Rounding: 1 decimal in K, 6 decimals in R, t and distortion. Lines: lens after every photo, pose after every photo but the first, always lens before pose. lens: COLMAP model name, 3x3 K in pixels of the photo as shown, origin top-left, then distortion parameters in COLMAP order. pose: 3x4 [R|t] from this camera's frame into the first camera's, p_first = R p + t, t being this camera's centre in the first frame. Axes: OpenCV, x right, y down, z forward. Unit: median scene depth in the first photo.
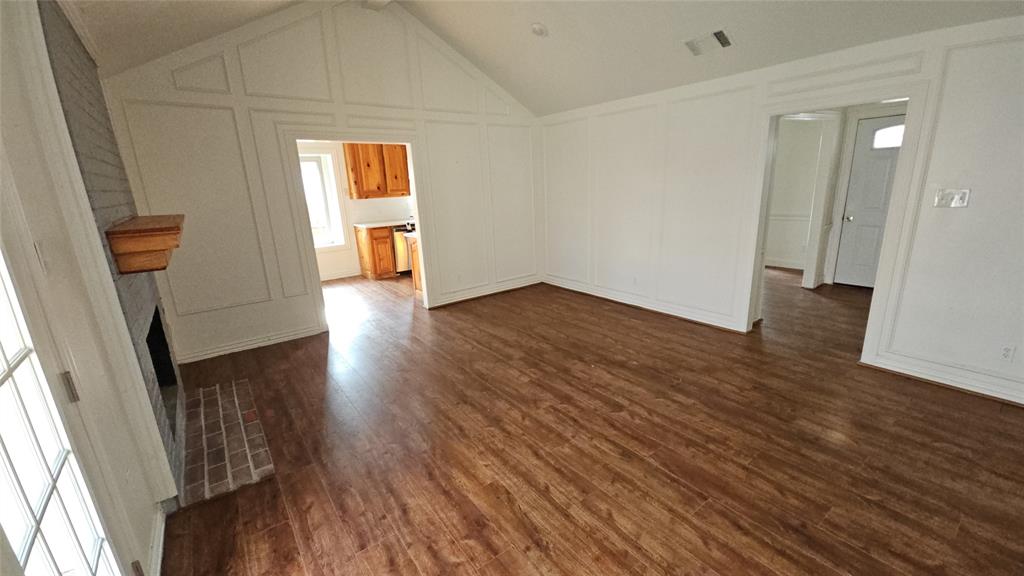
lens RADIAL K [[419.1, 0, 515.7], [0, 419.1, 286.7], [0, 0, 1]] dist [0.004091, -0.000313]
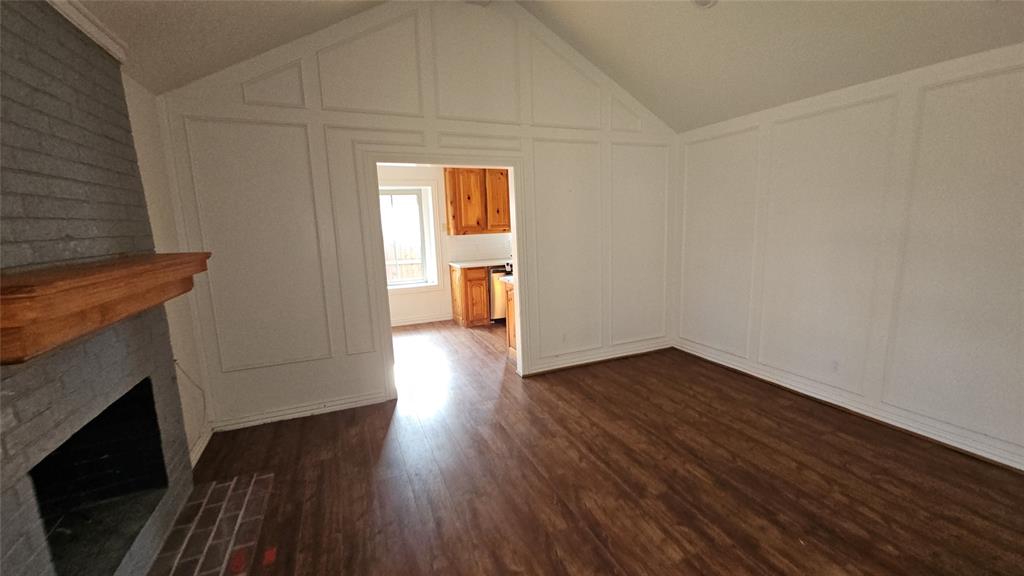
lens RADIAL K [[419.1, 0, 517.4], [0, 419.1, 288.8], [0, 0, 1]] dist [0.004091, -0.000313]
pose [[0.970559, 0.045384, -0.236549, -0.047677], [-0.064543, 0.995176, -0.073889, -0.057739], [0.232055, 0.086981, 0.968806, 0.270197]]
